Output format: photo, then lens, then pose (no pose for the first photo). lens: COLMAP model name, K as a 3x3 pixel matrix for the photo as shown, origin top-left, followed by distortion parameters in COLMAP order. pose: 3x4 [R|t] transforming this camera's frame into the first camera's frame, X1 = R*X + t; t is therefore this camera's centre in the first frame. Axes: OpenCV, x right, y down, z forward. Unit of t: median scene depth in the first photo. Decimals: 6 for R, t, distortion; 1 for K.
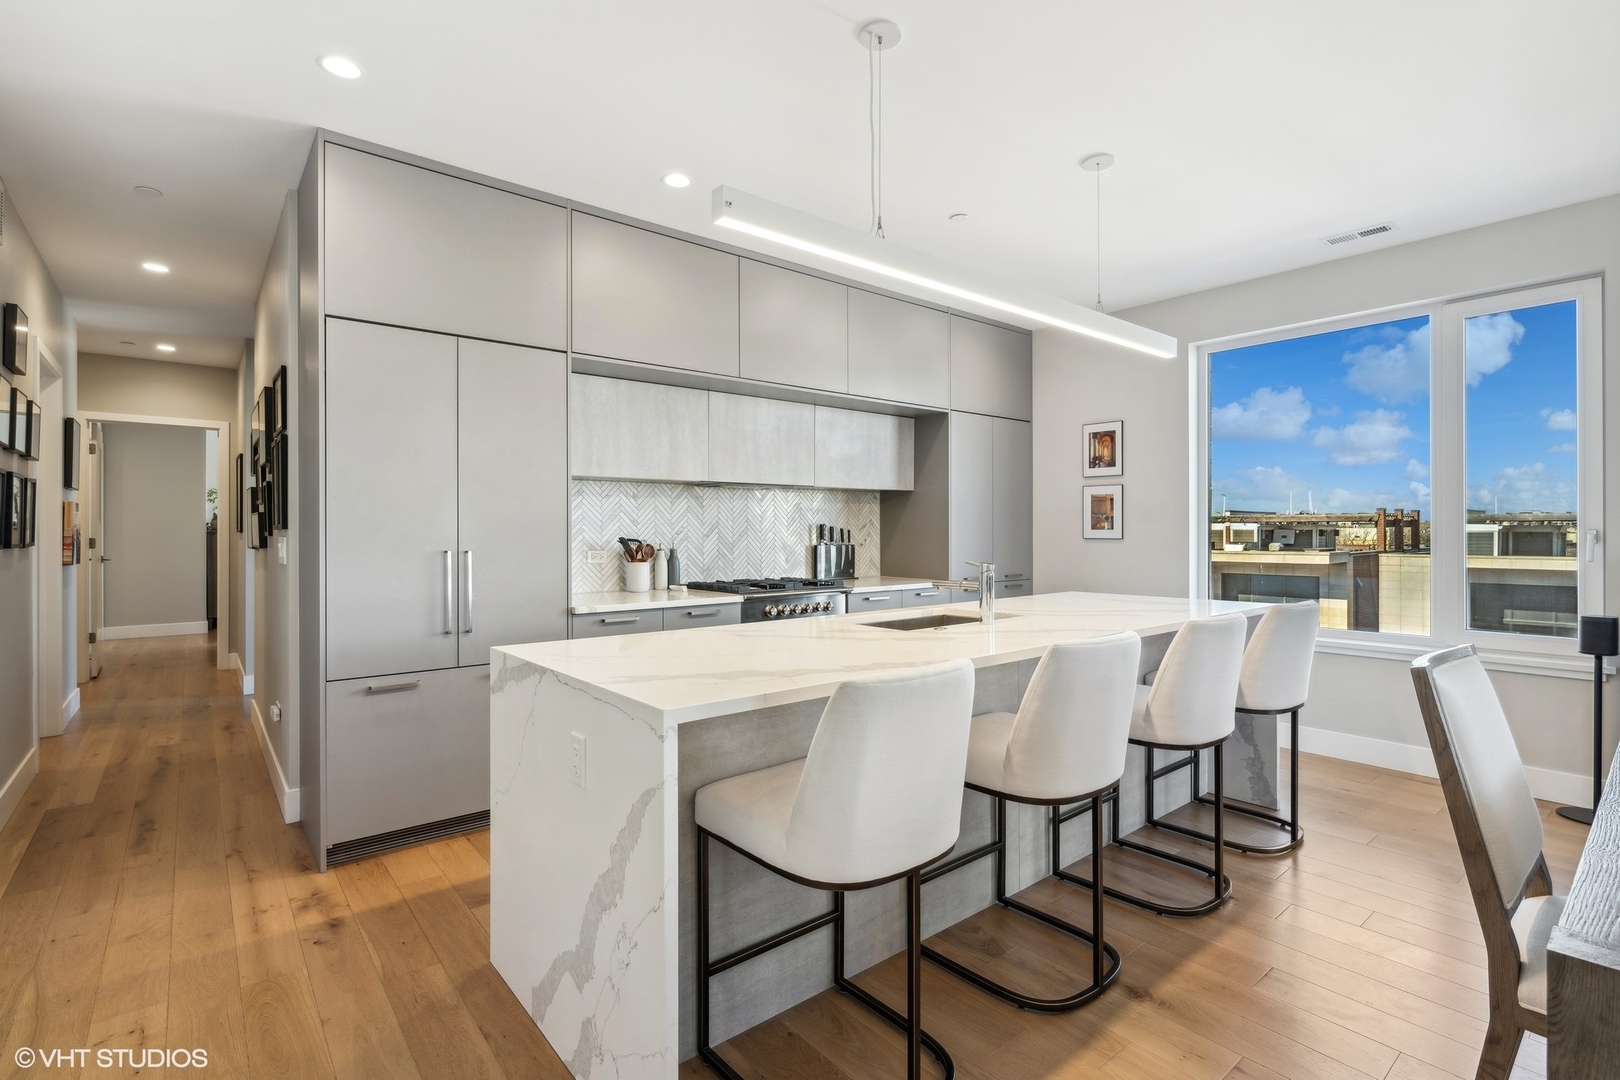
lens RADIAL K [[745.8, 0, 795.4], [0, 745.8, 527.6], [0, 0, 1]] dist [0.001364, -0.001176]
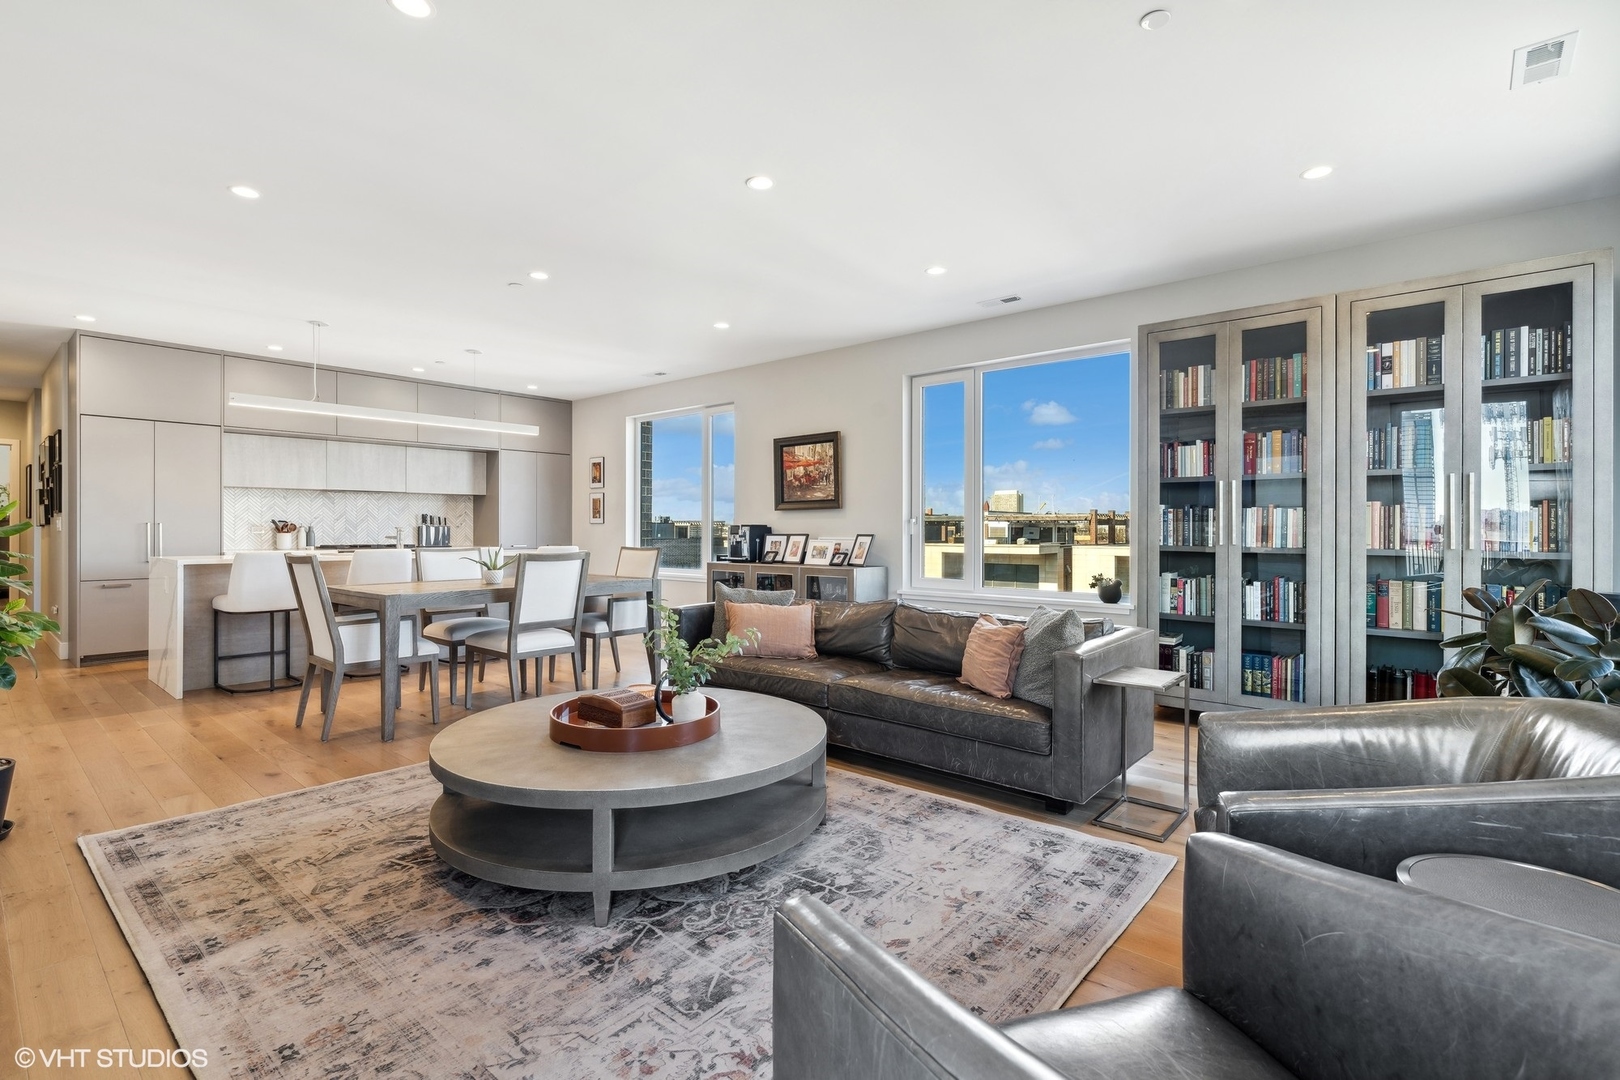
lens RADIAL K [[745.8, 0, 795.7], [0, 745.8, 527.5], [0, 0, 1]] dist [0.001364, -0.001176]
pose [[0.986352, 0.003198, 0.164621, 0.639085], [-0.003443, 0.999993, 0.001205, 0.022434], [-0.164616, -0.001756, 0.986356, -0.888424]]
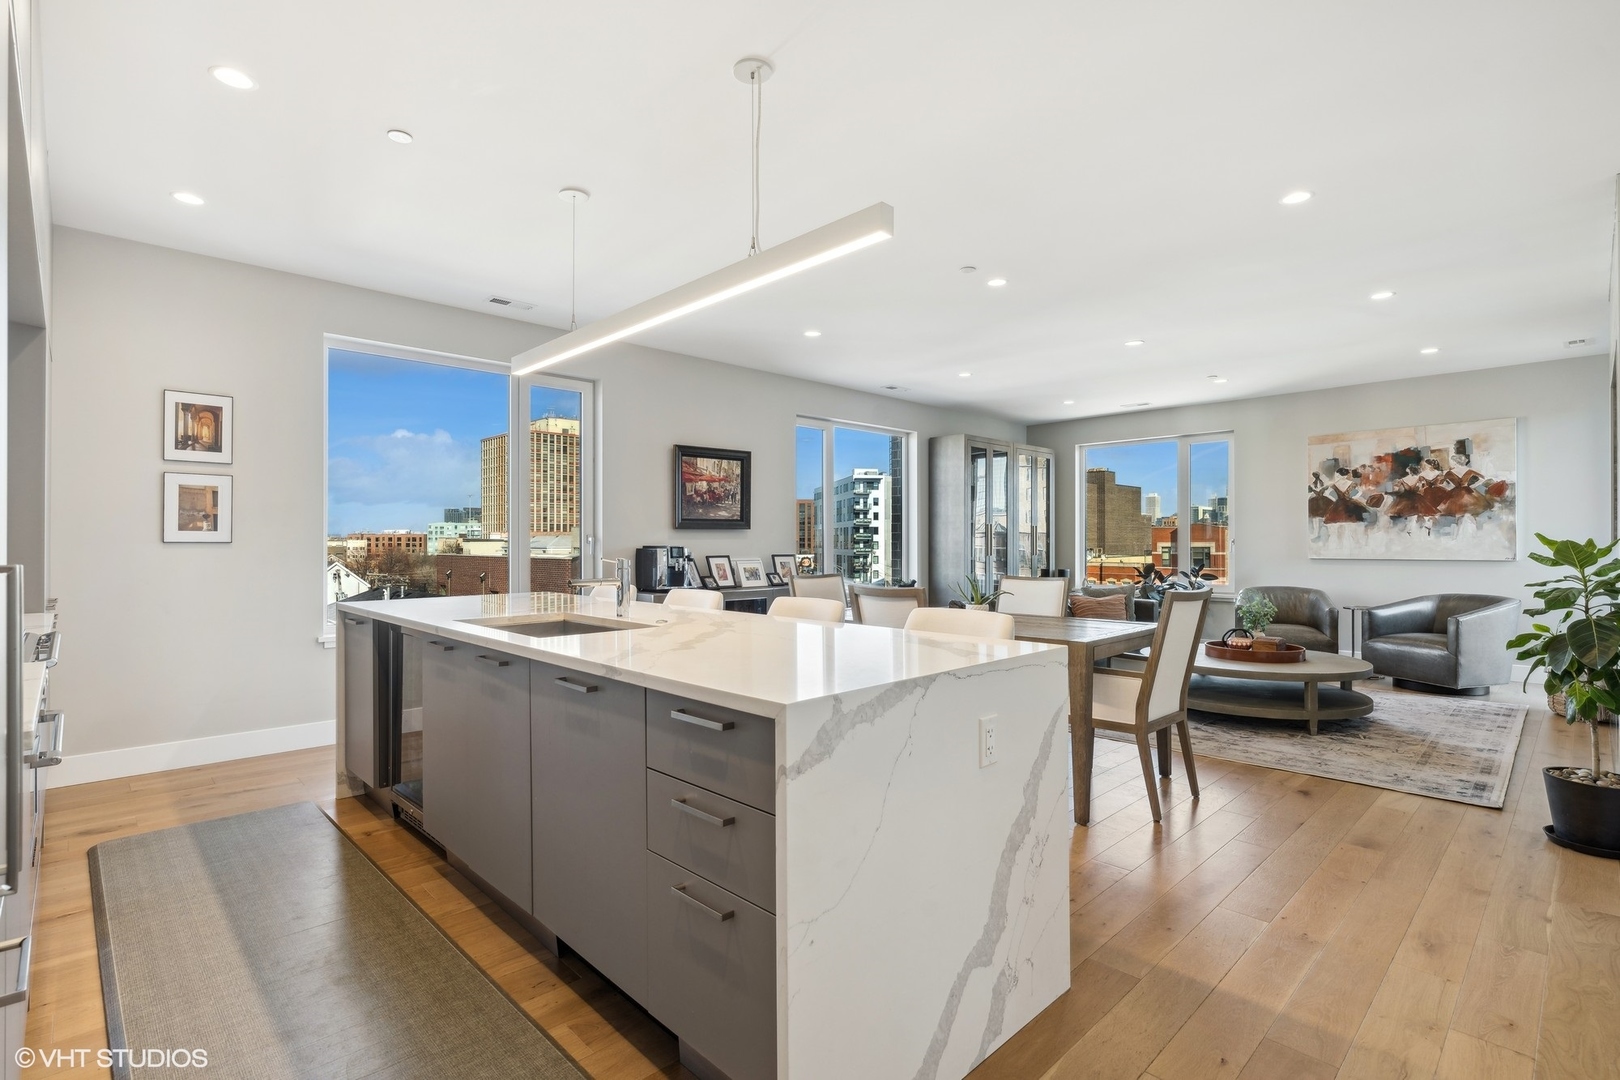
lens RADIAL K [[745.8, 0, 812.3], [0, 745.8, 543.2], [0, 0, 1]] dist [0.001364, -0.001176]
pose [[-0.081781, -0.001790, 0.996649, -0.443907], [-0.004211, 0.999990, 0.001451, 0.012272], [-0.996641, -0.004078, -0.081788, 0.459101]]
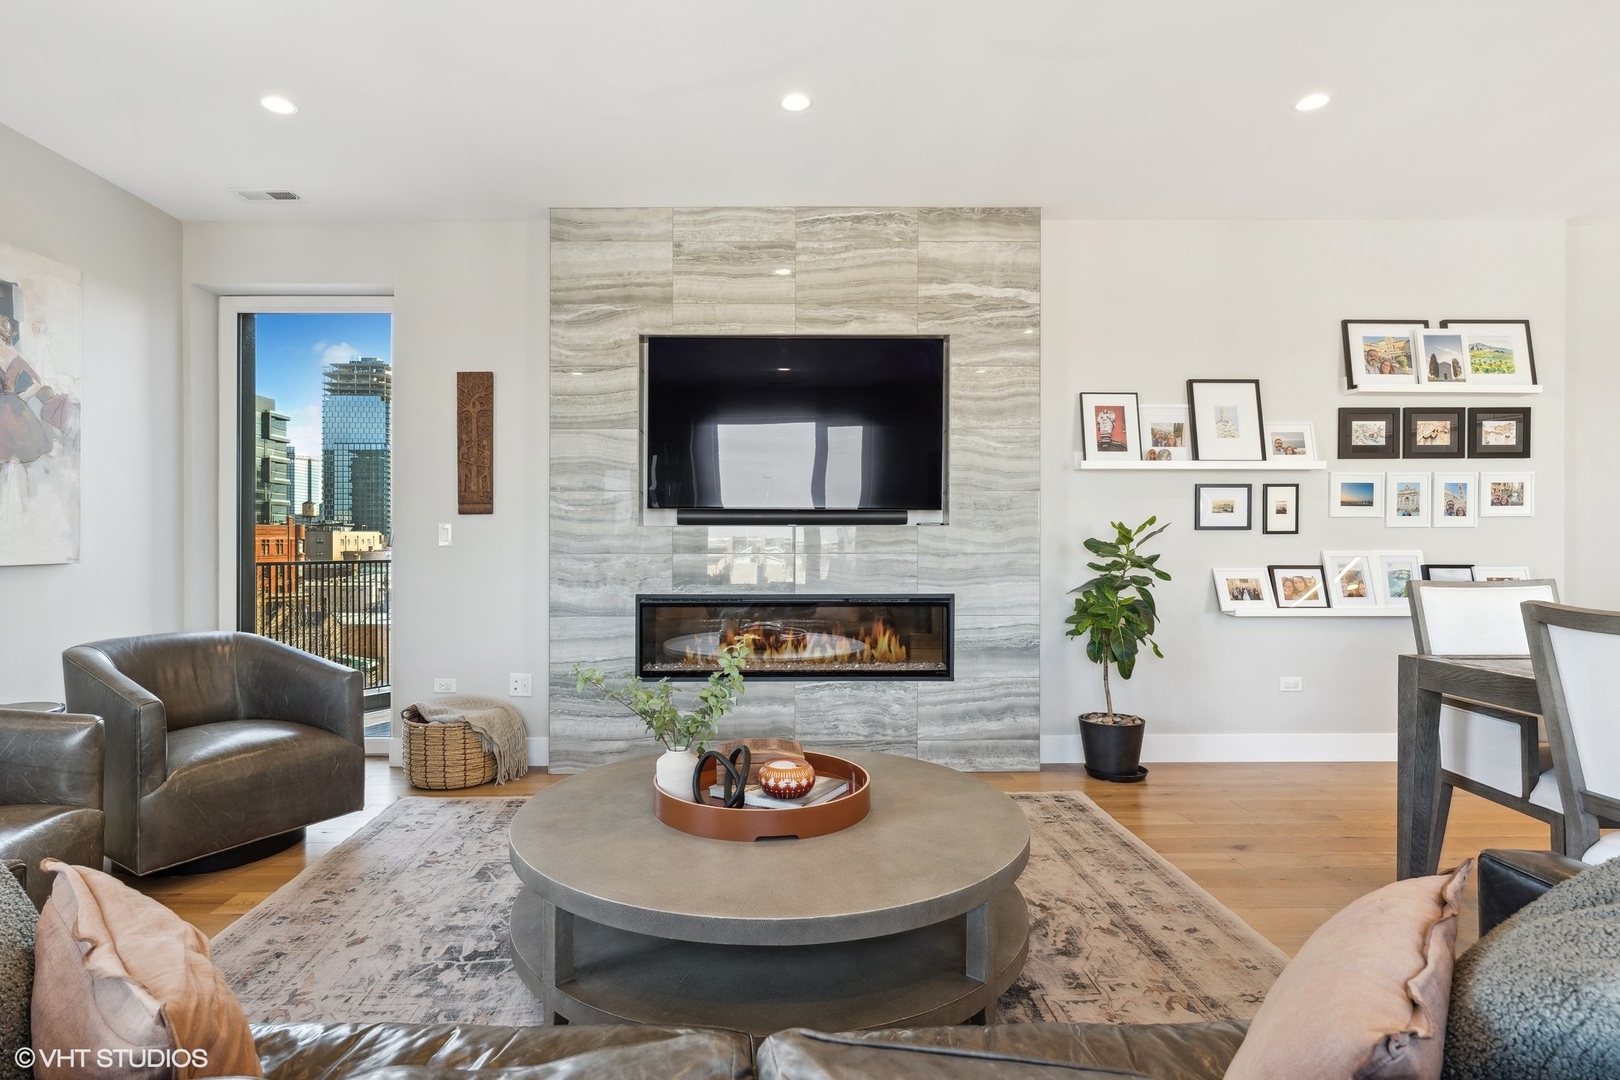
lens RADIAL K [[877.9, 0, 778.0], [0, 877.9, 547.2], [0, 0, 1]] dist [-0.005211, 0.000685]
pose [[-0.621148, 0.009005, -0.783642, 1.019067], [0.006427, 0.999959, 0.006397, 0.025918], [0.783667, -0.001063, -0.621180, 0.047138]]
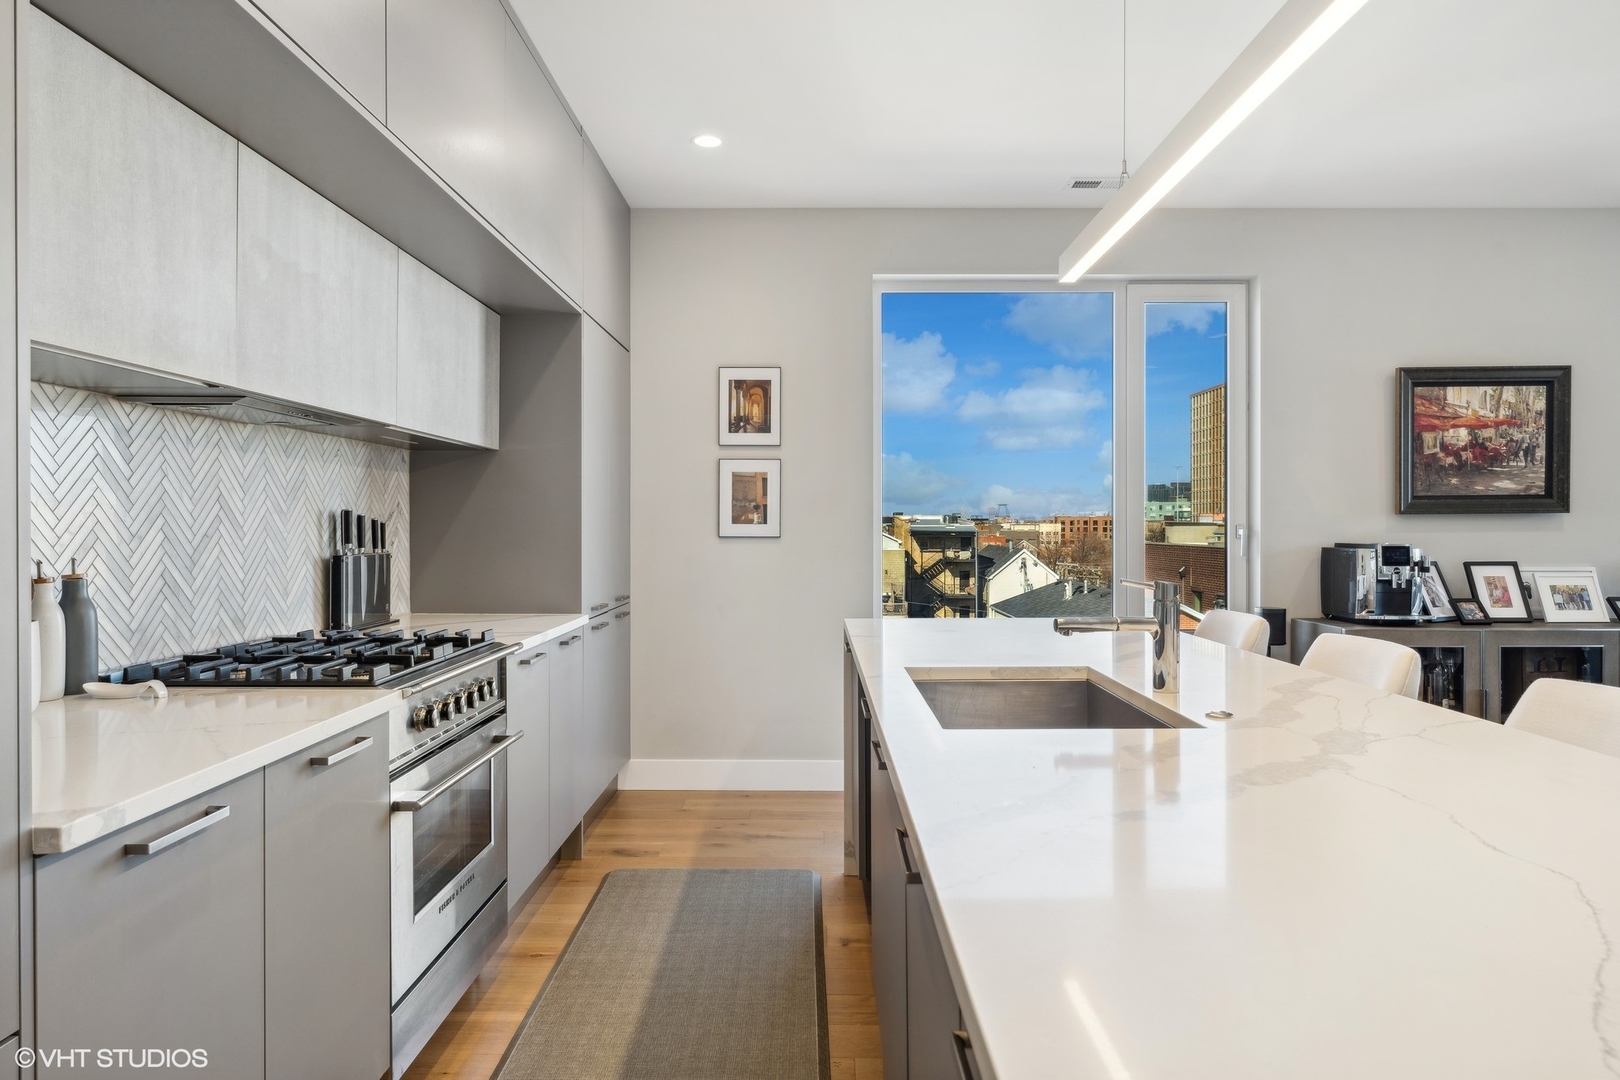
lens RADIAL K [[992.4, 0, 807.0], [0, 992.4, 529.2], [0, 0, 1]] dist [0.010304, -0.007166]
pose [[0.639362, -0.001625, 0.768904, -0.278490], [-0.004639, 0.999971, 0.005971, 0.002330], [-0.768892, -0.007384, 0.639336, 0.410859]]
